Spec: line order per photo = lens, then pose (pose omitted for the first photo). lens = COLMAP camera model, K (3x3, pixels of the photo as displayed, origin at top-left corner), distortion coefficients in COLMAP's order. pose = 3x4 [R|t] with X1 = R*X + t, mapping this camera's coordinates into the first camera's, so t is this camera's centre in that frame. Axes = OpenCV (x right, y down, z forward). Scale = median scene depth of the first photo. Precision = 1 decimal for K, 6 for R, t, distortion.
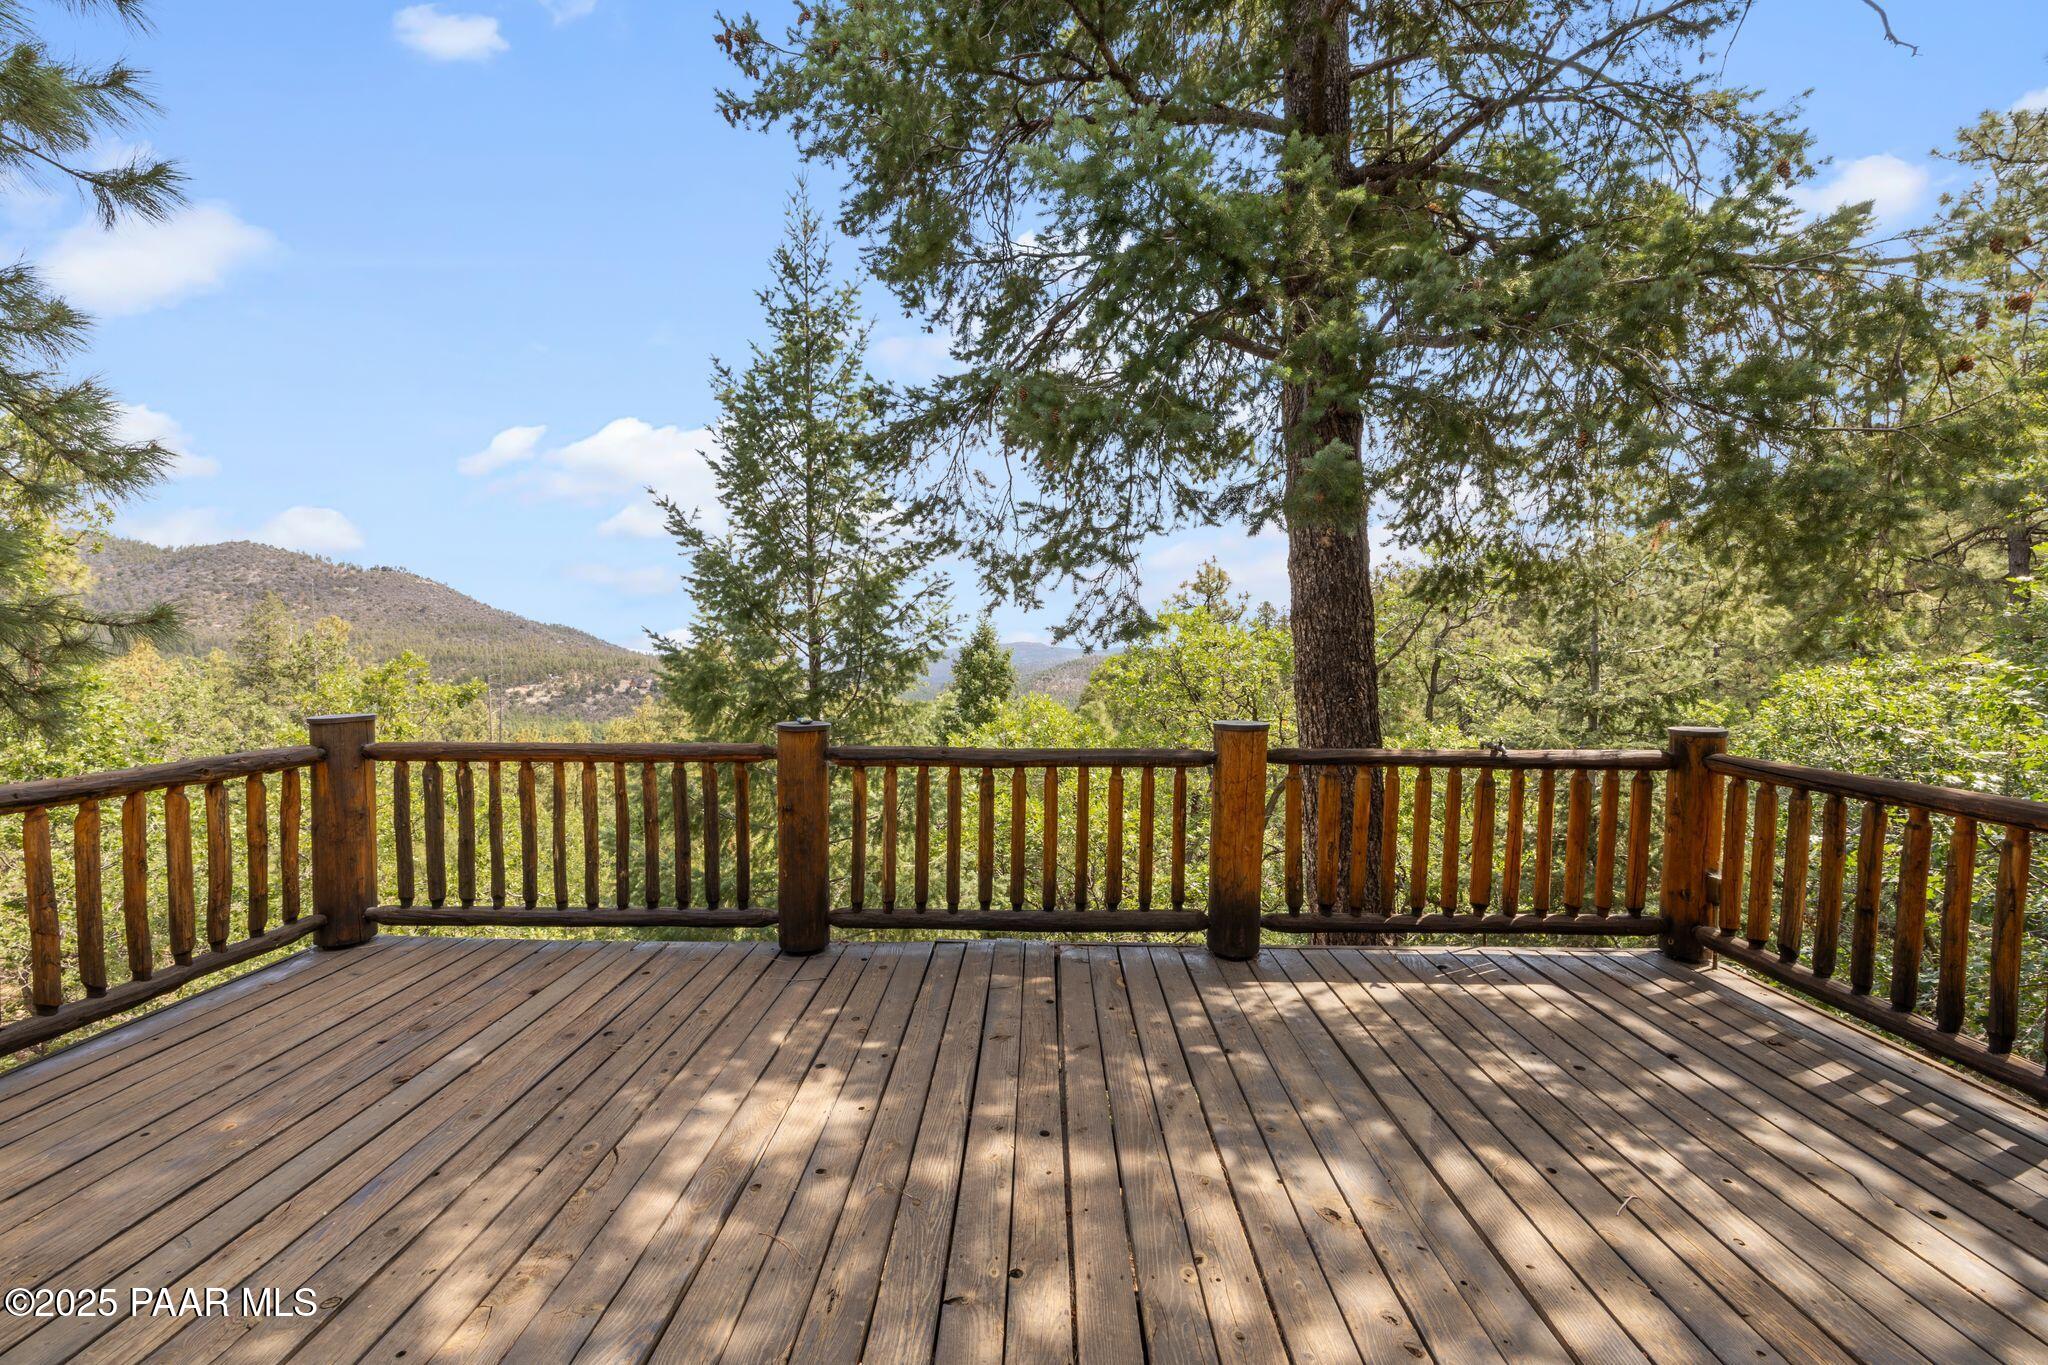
lens RADIAL K [[862.2, 0, 1037.8], [0, 862.2, 670.1], [0, 0, 1]] dist [0.007038, 0.000214]
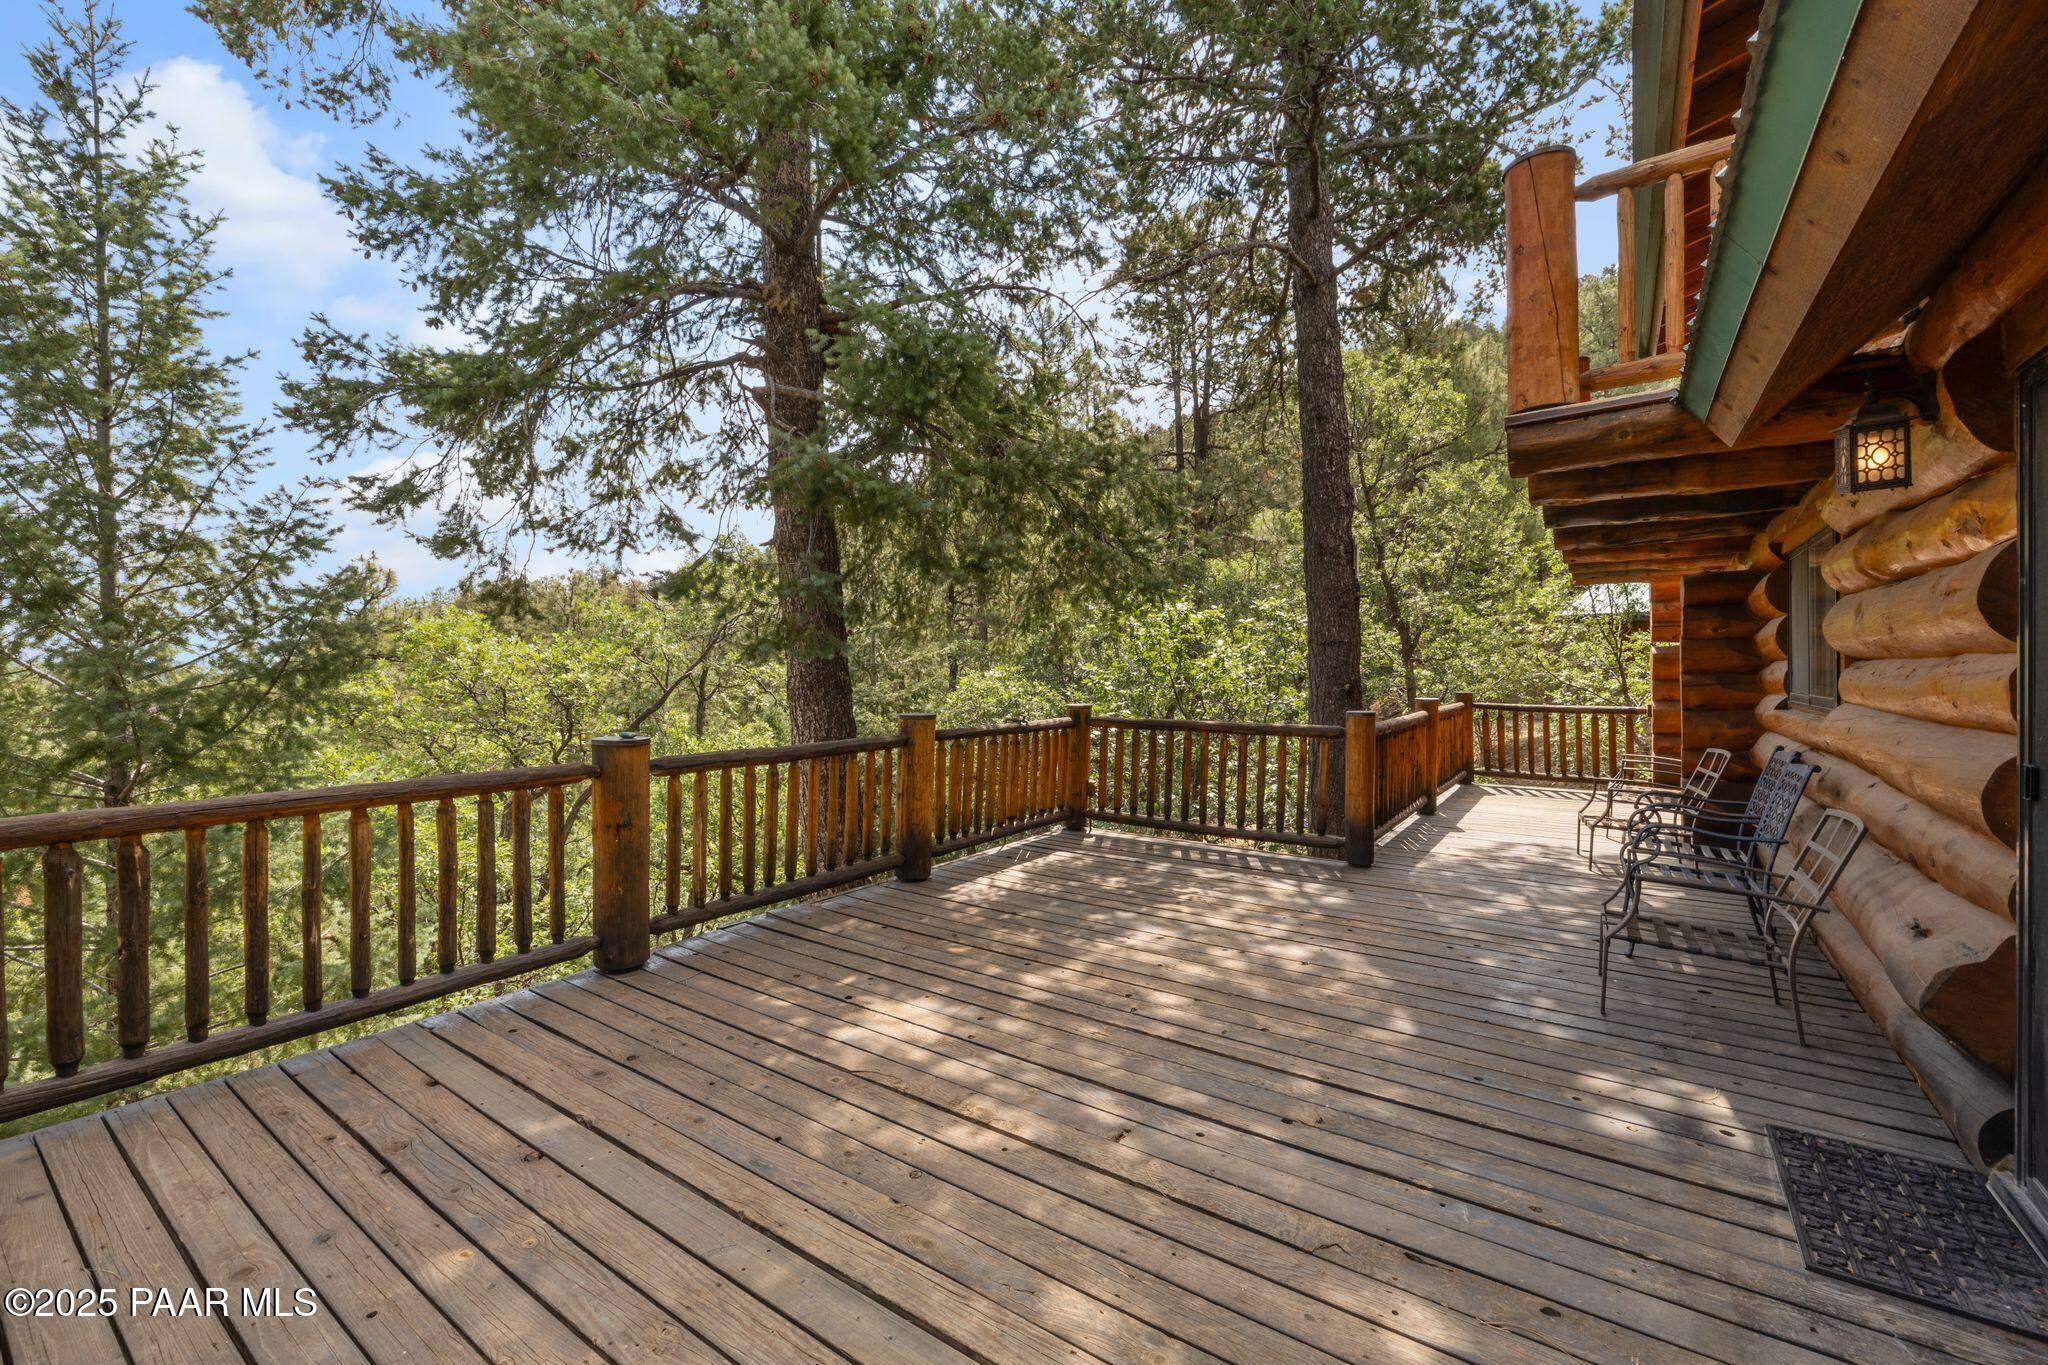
lens RADIAL K [[862.2, 0, 1007.7], [0, 862.2, 674.1], [0, 0, 1]] dist [0.007038, 0.000214]
pose [[0.578190, -0.019489, 0.815669, -0.966460], [0.027249, 0.999618, 0.004568, -0.002131], [-0.815447, 0.019585, 0.578501, 0.088010]]
